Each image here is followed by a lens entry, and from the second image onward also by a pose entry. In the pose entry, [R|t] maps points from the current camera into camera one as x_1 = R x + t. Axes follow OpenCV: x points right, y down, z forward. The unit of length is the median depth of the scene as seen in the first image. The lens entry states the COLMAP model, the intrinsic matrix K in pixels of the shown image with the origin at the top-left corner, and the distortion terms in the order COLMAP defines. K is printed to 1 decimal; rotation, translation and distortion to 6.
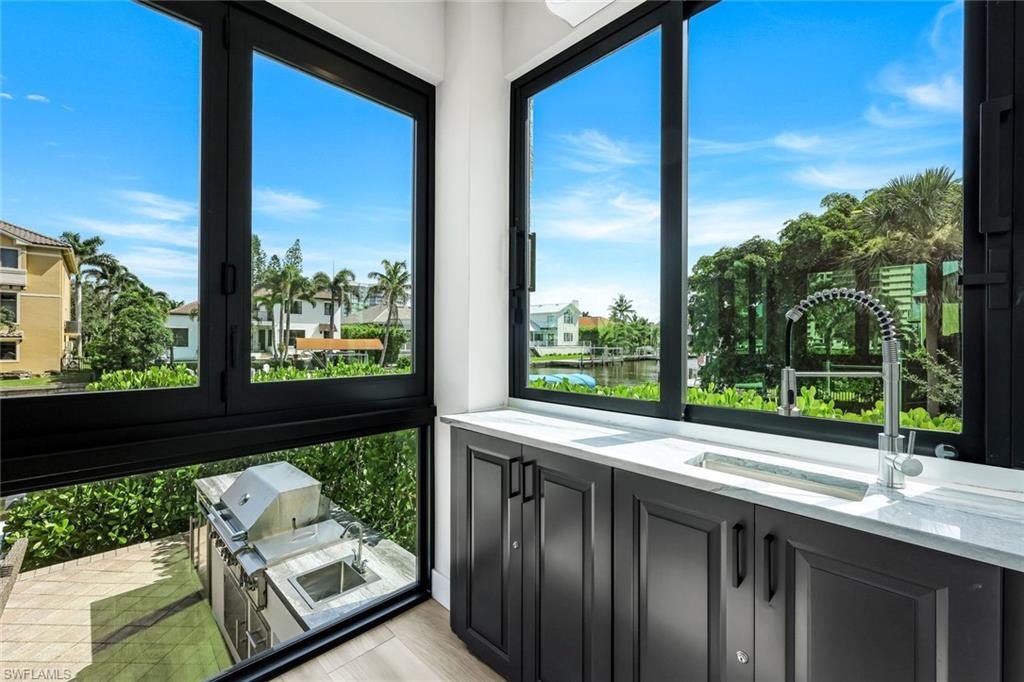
lens RADIAL K [[419.0, 0, 511.1], [0, 419.0, 334.9], [0, 0, 1]] dist [0.000886, 0.000204]
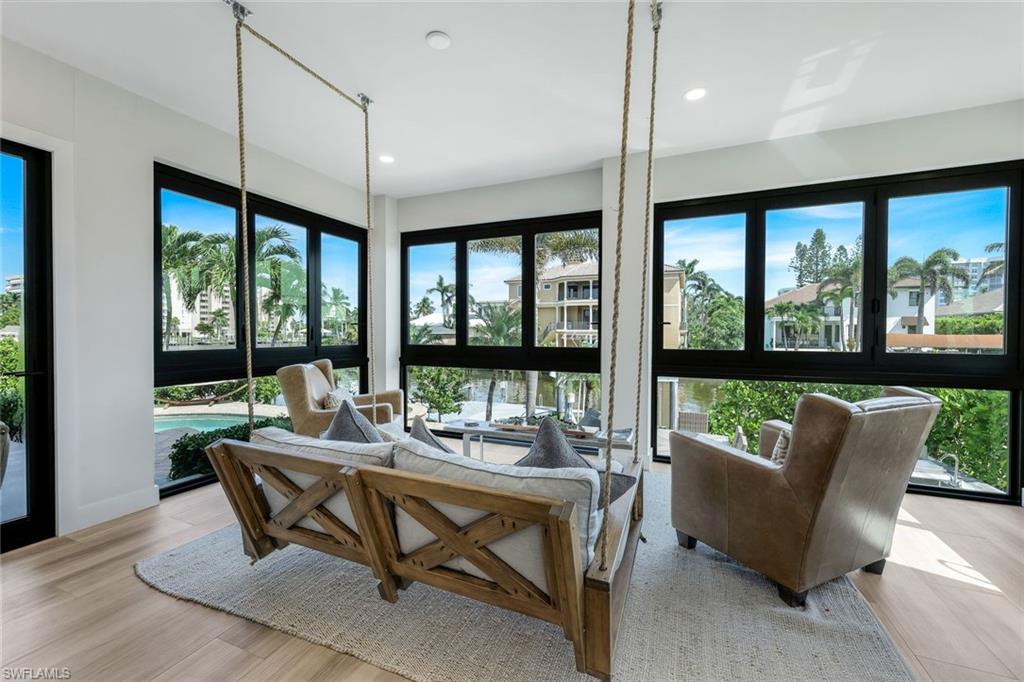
lens RADIAL K [[407.9, 0, 512.0], [0, 407.9, 341.0], [0, 0, 1]] dist [0.000579, -0.000239]
pose [[0.373154, 0.014033, -0.927663, 0.021238], [0.009317, 0.999779, 0.018872, -0.000075], [0.927723, -0.015685, 0.372941, -0.054645]]
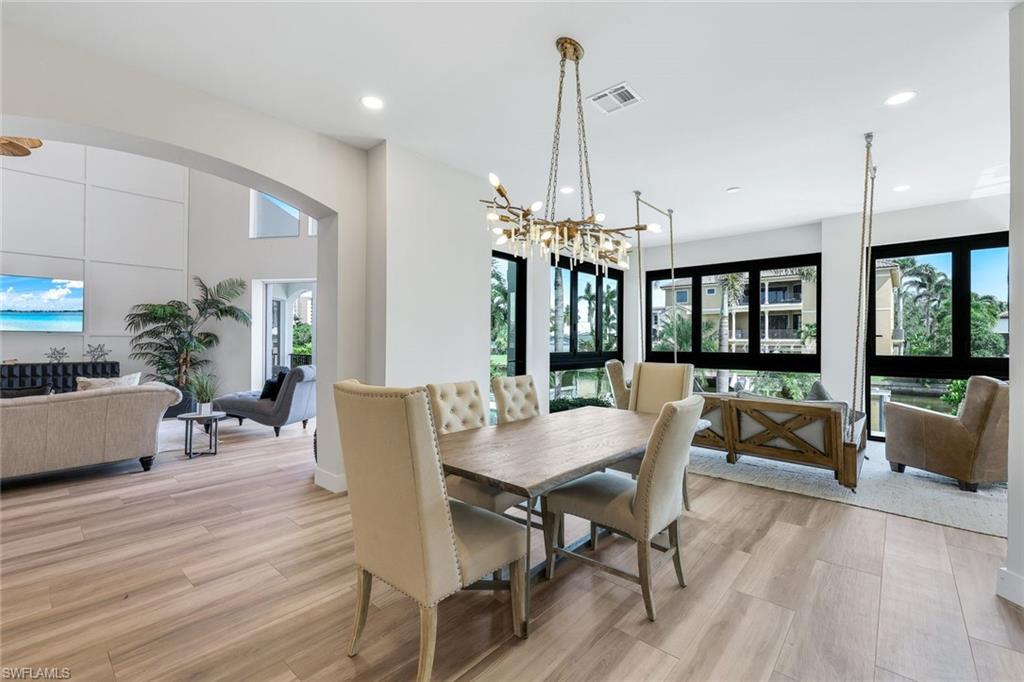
lens RADIAL K [[430.6, 0, 512.0], [0, 430.6, 341.0], [0, 0, 1]] dist [-0.000462, -0.000009]
pose [[0.048291, -0.007296, -0.998807, 0.068423], [0.007426, 0.999948, -0.006945, -0.000383], [0.998806, -0.007081, 0.048343, -0.100217]]
